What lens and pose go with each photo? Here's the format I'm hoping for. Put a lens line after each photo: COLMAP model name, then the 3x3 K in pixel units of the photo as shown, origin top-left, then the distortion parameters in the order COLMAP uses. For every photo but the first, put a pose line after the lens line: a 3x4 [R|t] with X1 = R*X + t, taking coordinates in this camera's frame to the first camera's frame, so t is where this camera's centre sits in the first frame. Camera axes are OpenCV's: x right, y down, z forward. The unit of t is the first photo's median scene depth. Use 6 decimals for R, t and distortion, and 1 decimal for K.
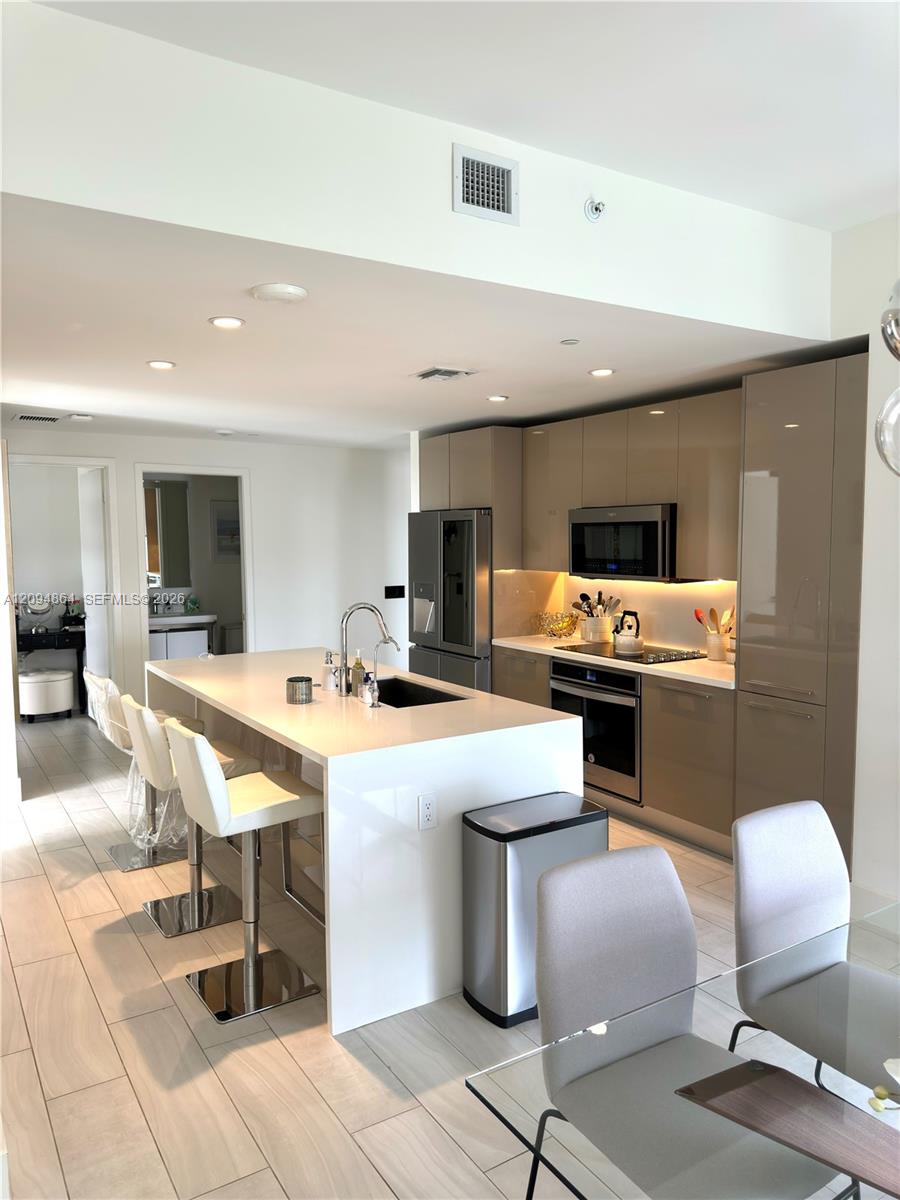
lens RADIAL K [[850.3, 0, 447.7], [0, 850.3, 601.2], [0, 0, 1]] dist [-0.010019, -0.003751]
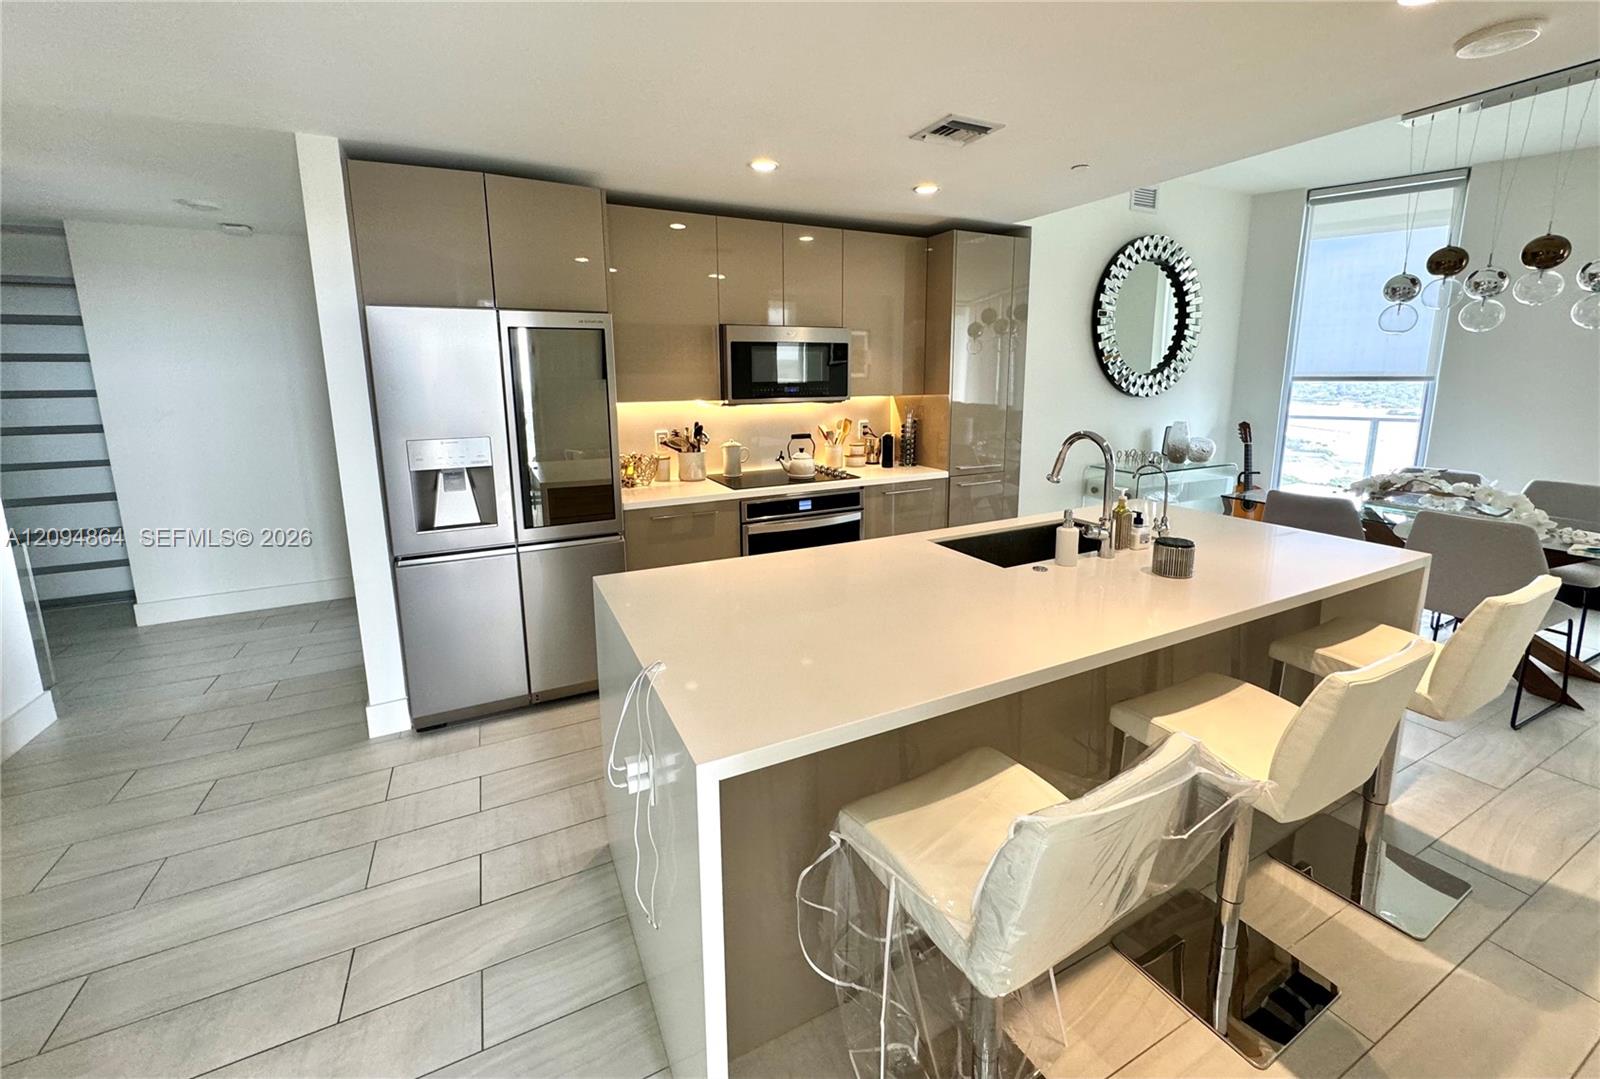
lens RADIAL K [[642.7, 0, 798.0], [0, 642.7, 478.4], [0, 0, 1]] dist [0.001065, 0.000598]
pose [[0.093300, -0.150310, 0.984227, -0.731018], [0.079843, 0.986484, 0.143086, -0.061986], [-0.992431, 0.065234, 0.104041, 1.251051]]
